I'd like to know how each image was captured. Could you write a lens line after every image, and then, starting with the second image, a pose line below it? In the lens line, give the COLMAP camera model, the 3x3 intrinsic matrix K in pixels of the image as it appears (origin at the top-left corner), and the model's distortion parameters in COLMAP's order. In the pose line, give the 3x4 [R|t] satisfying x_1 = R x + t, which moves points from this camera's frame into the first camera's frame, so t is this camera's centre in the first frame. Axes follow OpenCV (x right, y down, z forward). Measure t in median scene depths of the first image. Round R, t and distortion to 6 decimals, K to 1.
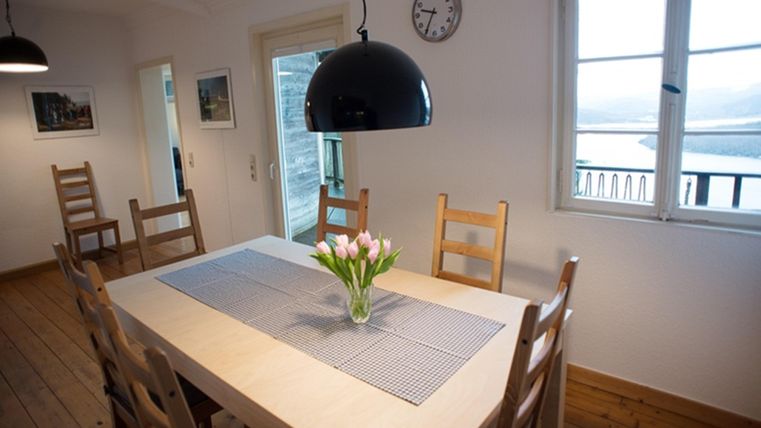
lens RADIAL K [[474.0, 0, 380.0], [0, 474.0, 202.0], [0, 0, 1]] dist [-0.079301, 0.078135]
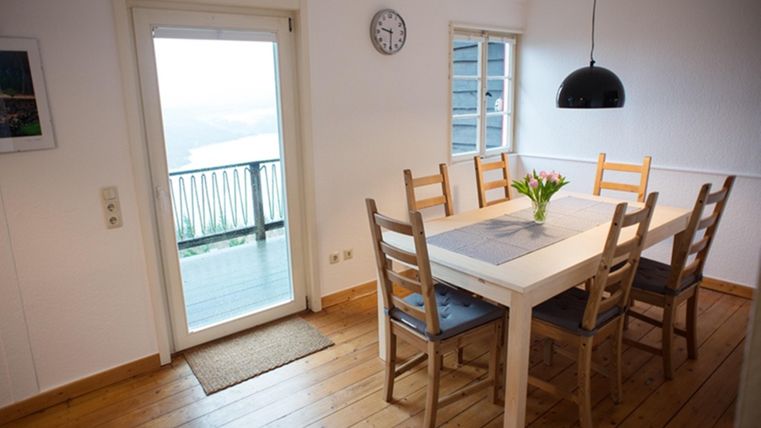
lens RADIAL K [[474.0, 0, 380.0], [0, 474.0, 202.0], [0, 0, 1]] dist [-0.079301, 0.078135]
pose [[0.204005, -0.183775, 0.961566, -1.200237], [0.222000, 0.965318, 0.137393, -0.129716], [-0.953466, 0.185439, 0.237728, 0.779586]]
